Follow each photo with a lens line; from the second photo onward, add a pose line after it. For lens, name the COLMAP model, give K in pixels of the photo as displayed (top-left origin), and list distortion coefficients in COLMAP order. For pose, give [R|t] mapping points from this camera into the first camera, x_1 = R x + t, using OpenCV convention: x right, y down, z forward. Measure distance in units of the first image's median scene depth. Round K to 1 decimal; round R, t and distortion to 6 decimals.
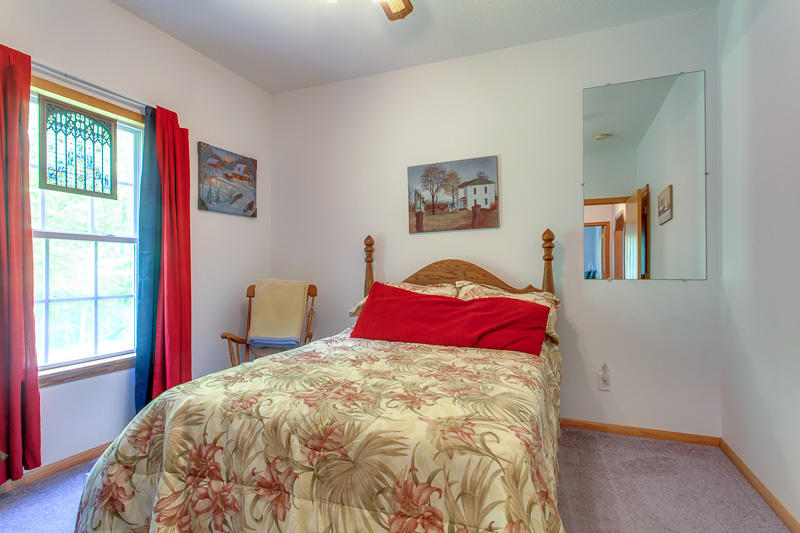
lens RADIAL K [[417.0, 0, 400.0], [0, 417.0, 266.5], [0, 0, 1]] dist [-0.000931, -0.000100]
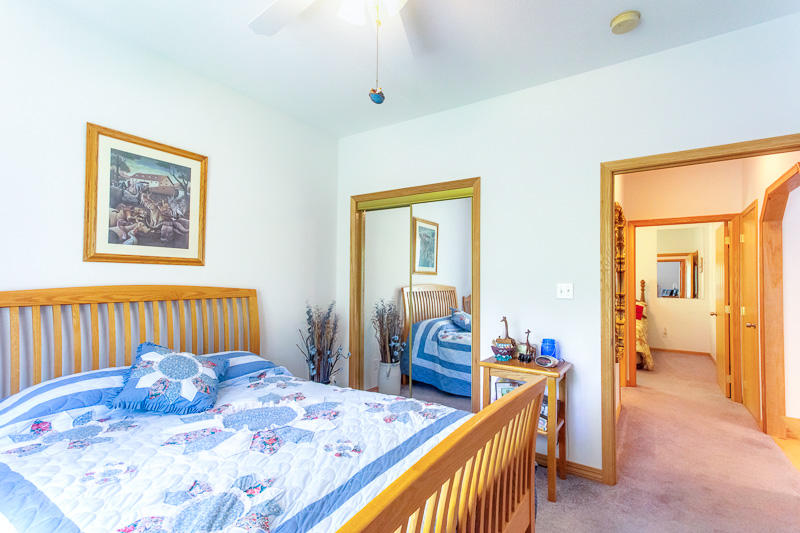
lens RADIAL K [[376.5, 0, 400.0], [0, 376.5, 266.5], [0, 0, 1]] dist [0.002481, 0.000161]
pose [[0.975425, 0.004630, -0.220281, -0.709726], [-0.011153, 0.999535, -0.028379, -0.090586], [0.220047, 0.030138, 0.975024, -1.918412]]
